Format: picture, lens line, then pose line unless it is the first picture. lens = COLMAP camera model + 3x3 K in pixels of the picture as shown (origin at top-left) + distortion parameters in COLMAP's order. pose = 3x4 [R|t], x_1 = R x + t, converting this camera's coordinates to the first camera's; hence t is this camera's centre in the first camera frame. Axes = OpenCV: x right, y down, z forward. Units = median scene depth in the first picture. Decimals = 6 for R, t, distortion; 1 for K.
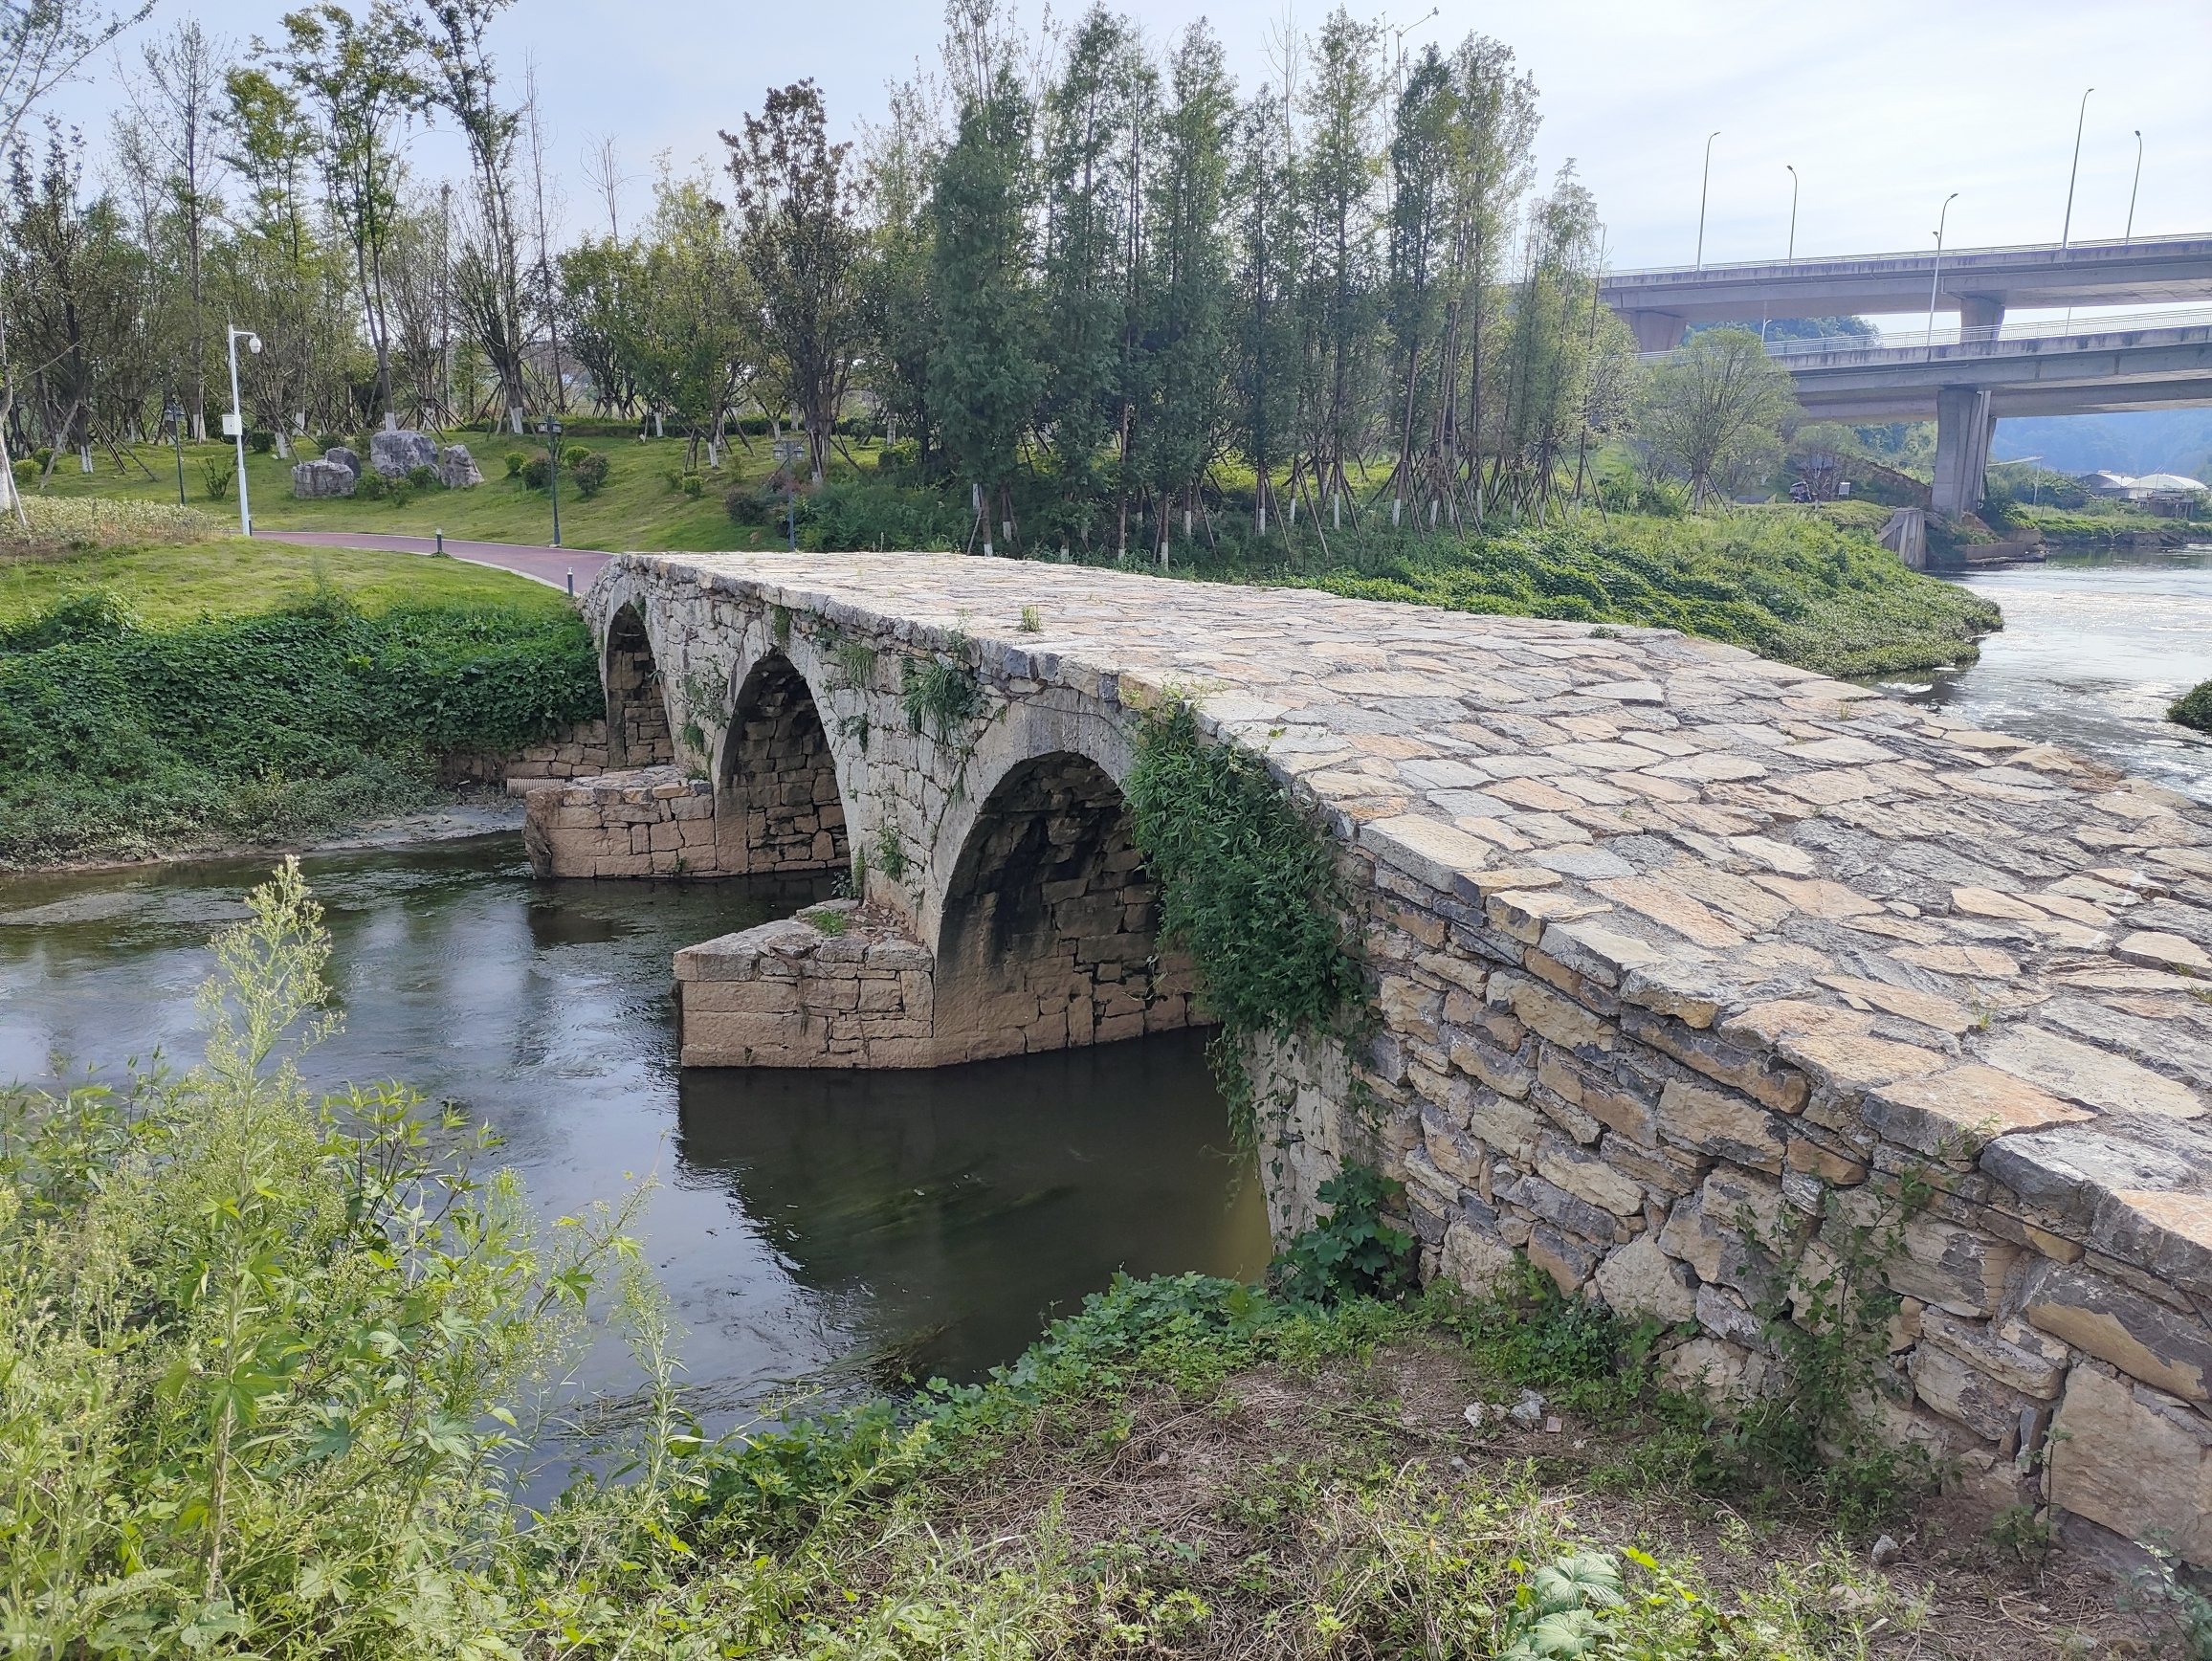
lens RADIAL K [[1629.7, 0, 1106.0], [0, 1629.7, 830.5], [0, 0, 1]] dist [0.047680, -0.055507]
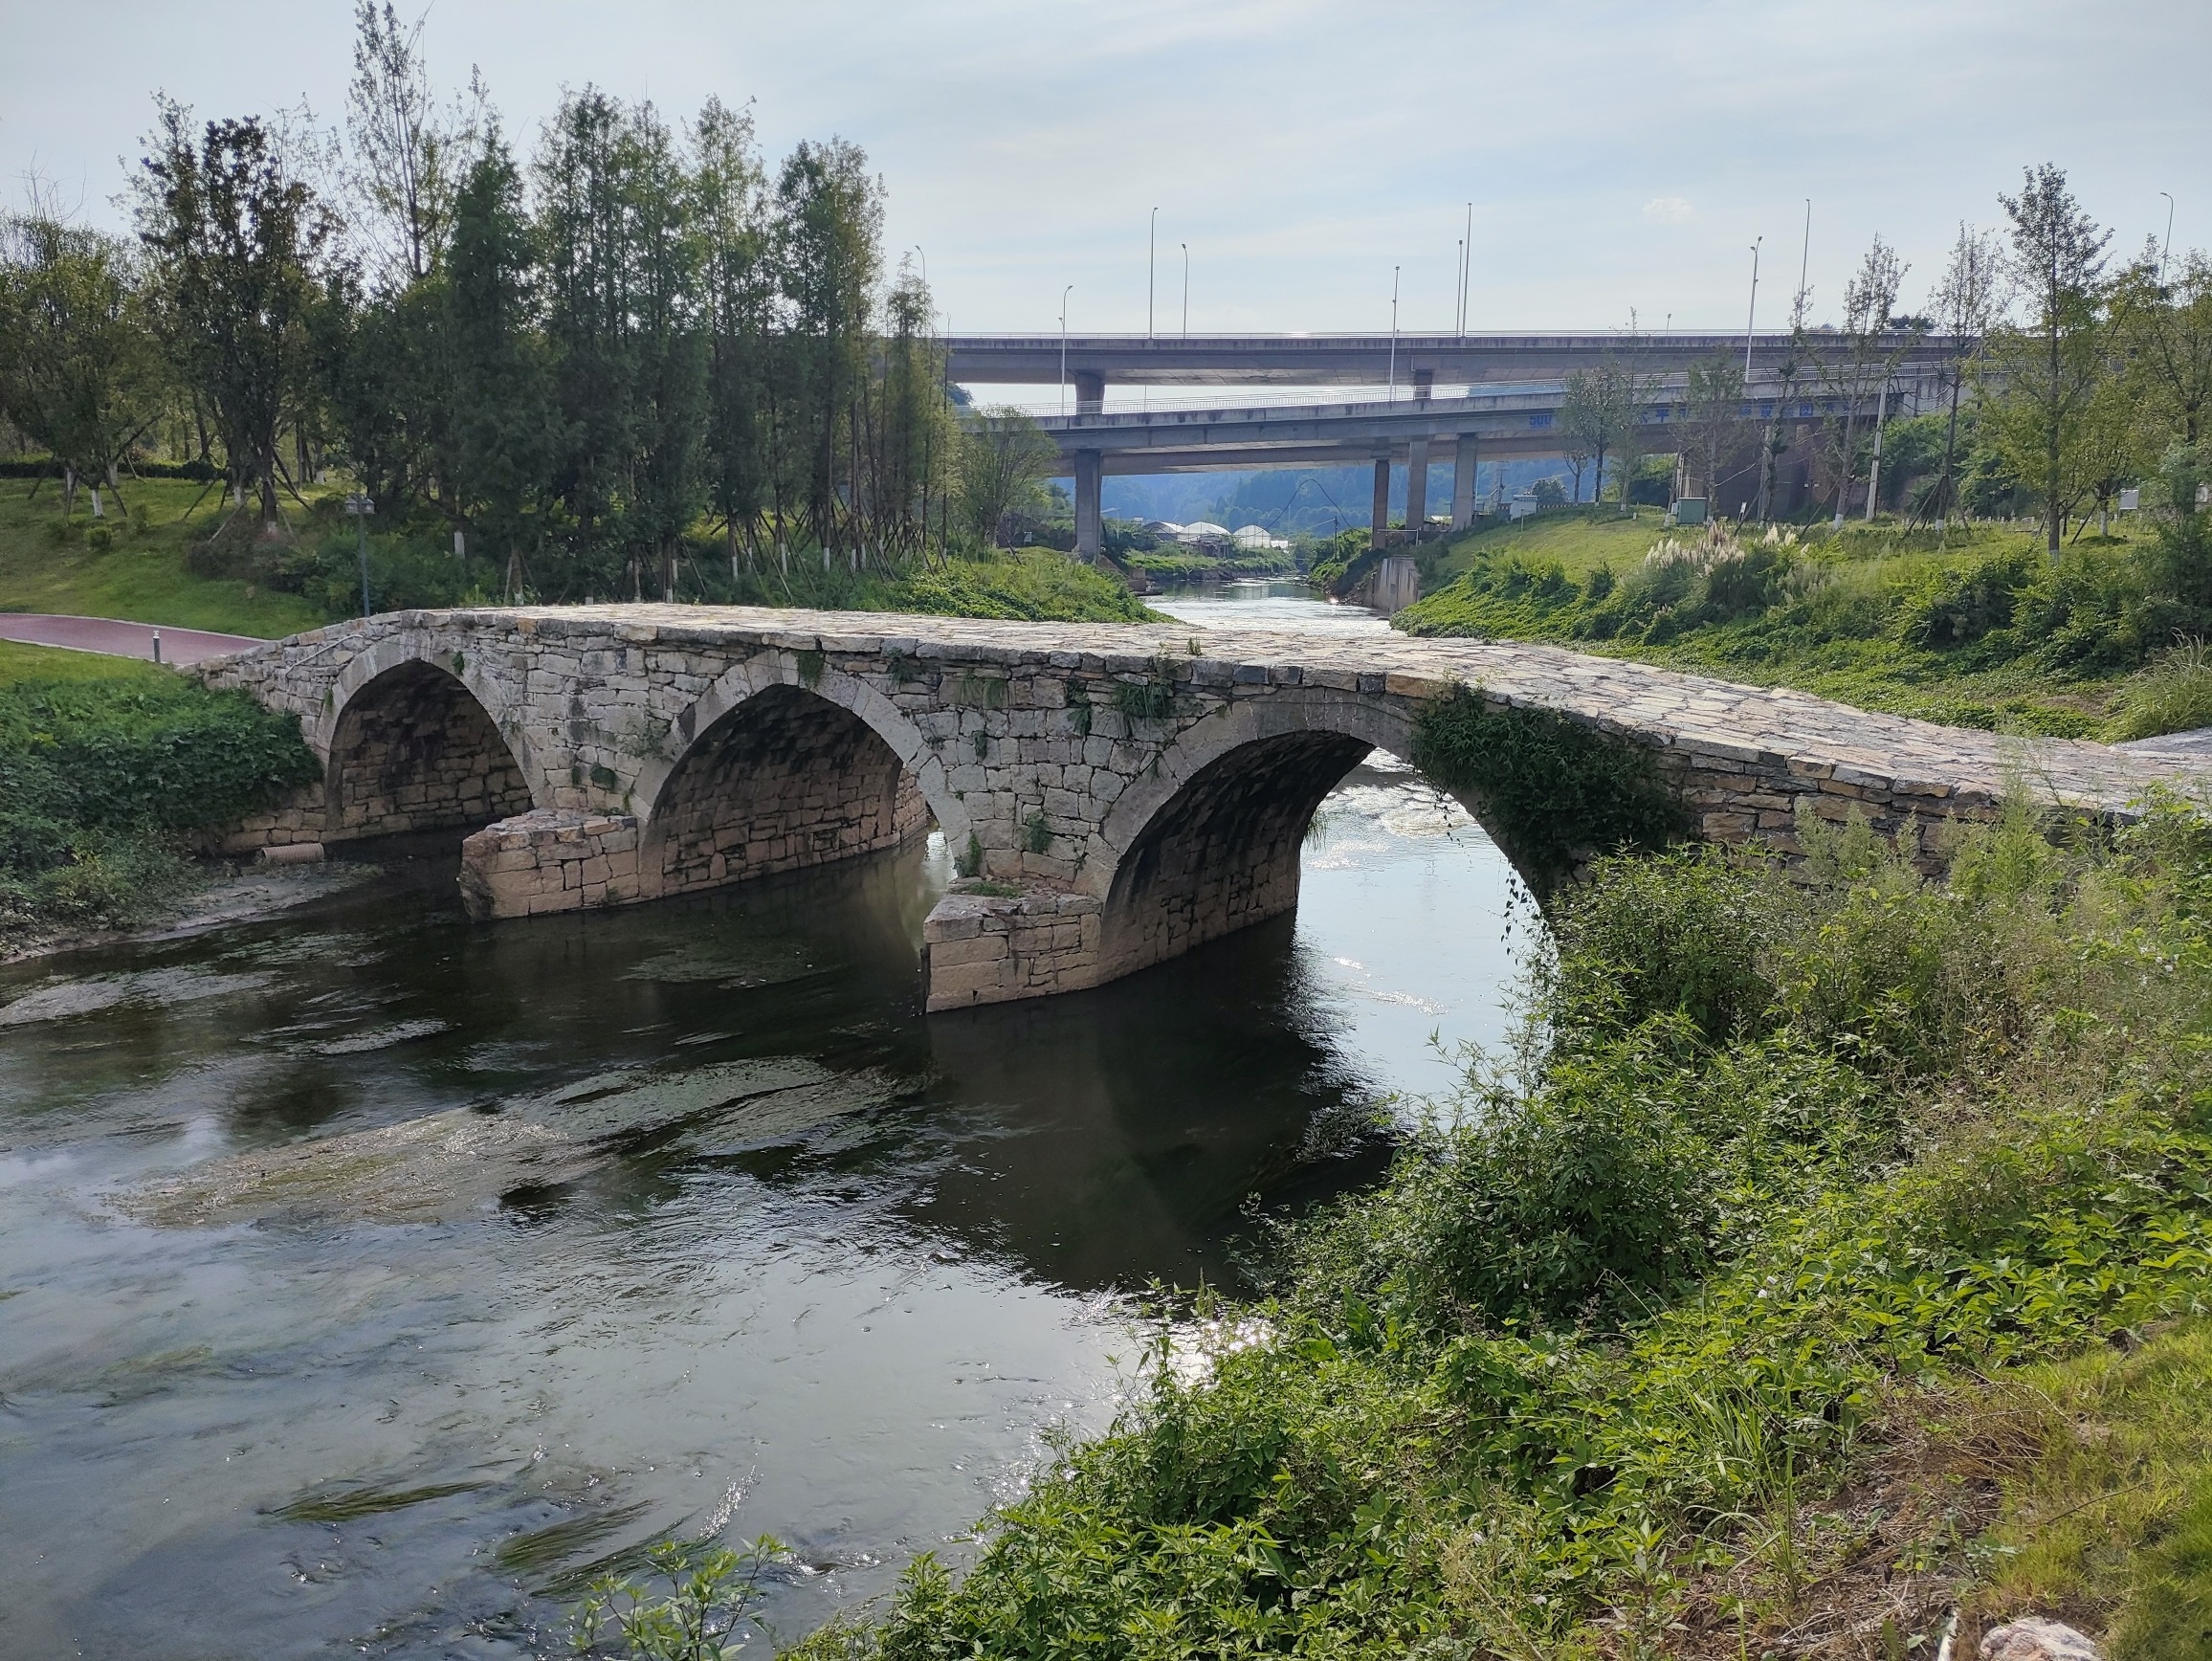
lens RADIAL K [[1648.6, 0, 1106.0], [0, 1648.6, 830.5], [0, 0, 1]] dist [0.086801, -0.126686]
pose [[0.855635, -0.093483, 0.509067, -0.538006], [0.107005, 0.994255, 0.002728, 0.010799], [-0.506397, 0.052138, 0.860723, -0.118457]]
